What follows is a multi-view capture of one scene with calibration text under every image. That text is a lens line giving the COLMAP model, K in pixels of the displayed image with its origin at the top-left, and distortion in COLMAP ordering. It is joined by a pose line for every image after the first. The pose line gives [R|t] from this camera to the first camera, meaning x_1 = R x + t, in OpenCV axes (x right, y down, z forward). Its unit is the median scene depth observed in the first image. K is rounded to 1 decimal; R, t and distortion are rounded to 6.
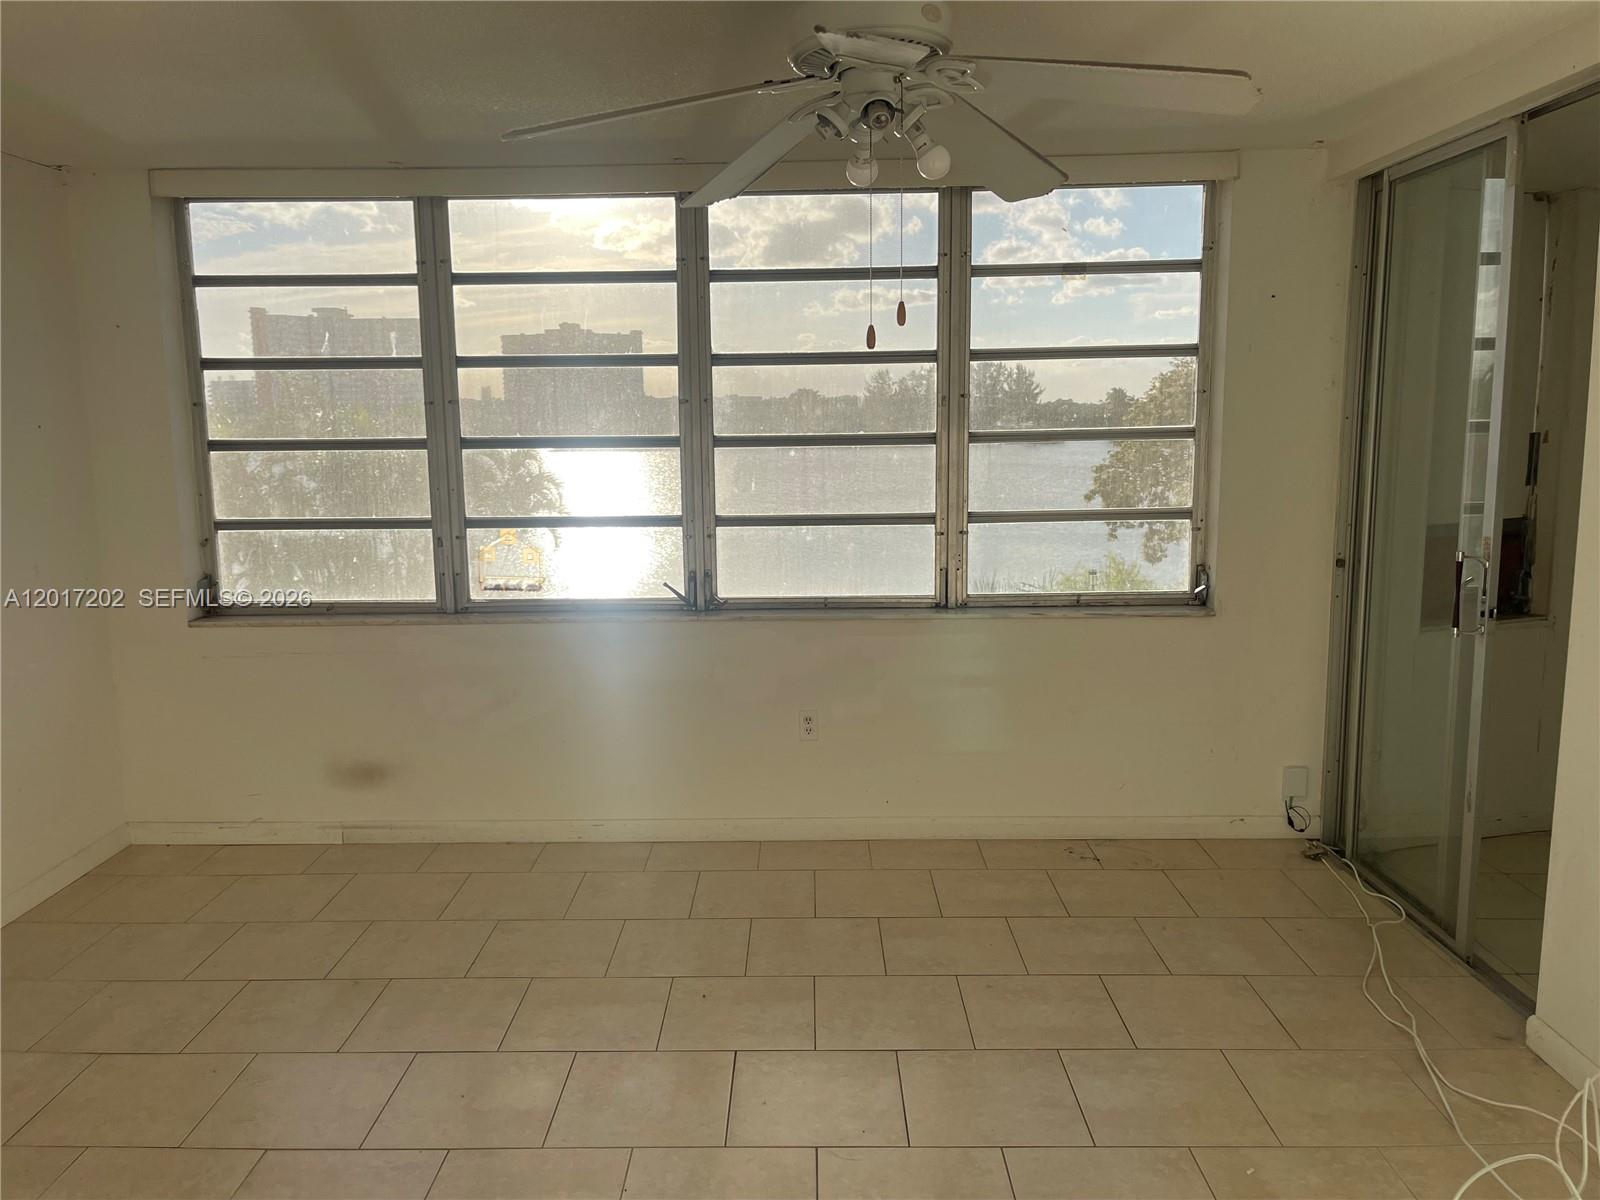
lens RADIAL K [[1212.9, 0, 800.0], [0, 1212.9, 600.0], [0, 0, 1]] dist [0.000507, 0.000095]
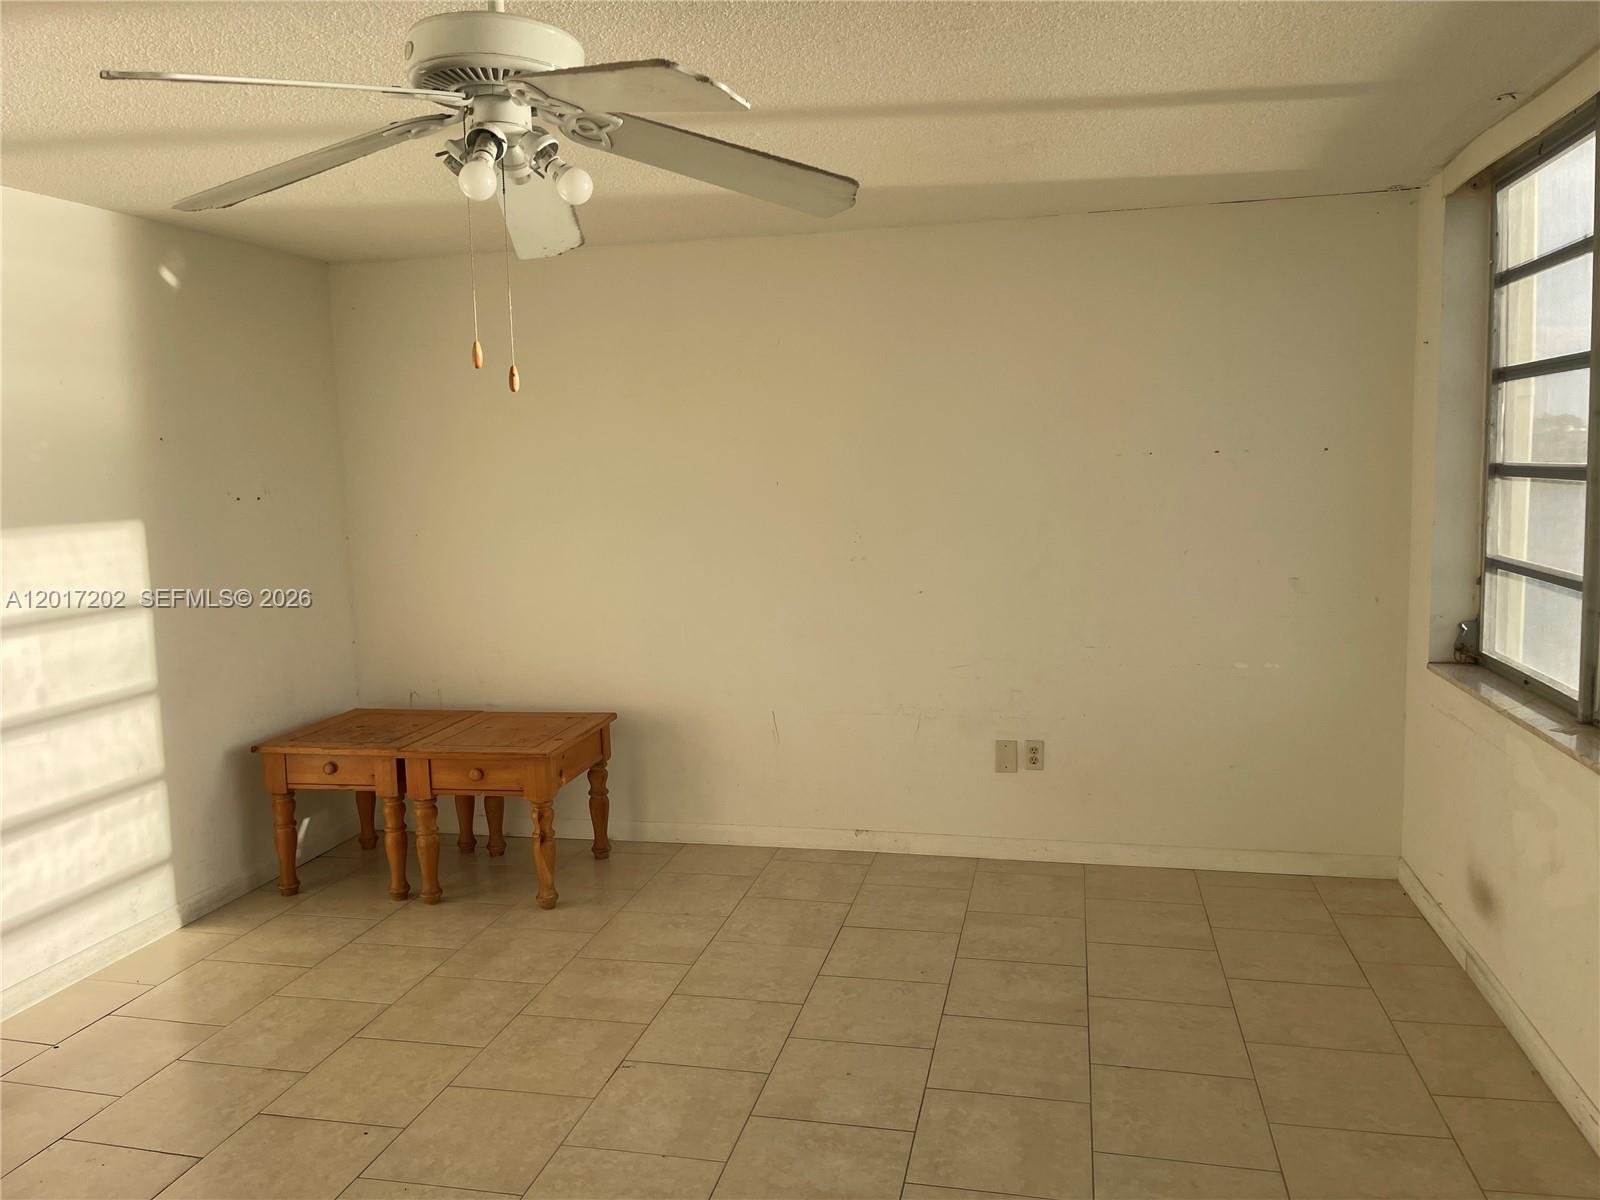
lens RADIAL K [[1212.9, 0, 800.0], [0, 1212.9, 600.0], [0, 0, 1]] dist [0.000507, 0.000095]
pose [[-0.208942, 0.129363, -0.969334, 0.469392], [-0.131816, 0.978441, 0.158991, -0.111404], [0.969004, 0.160993, -0.187385, 0.705353]]
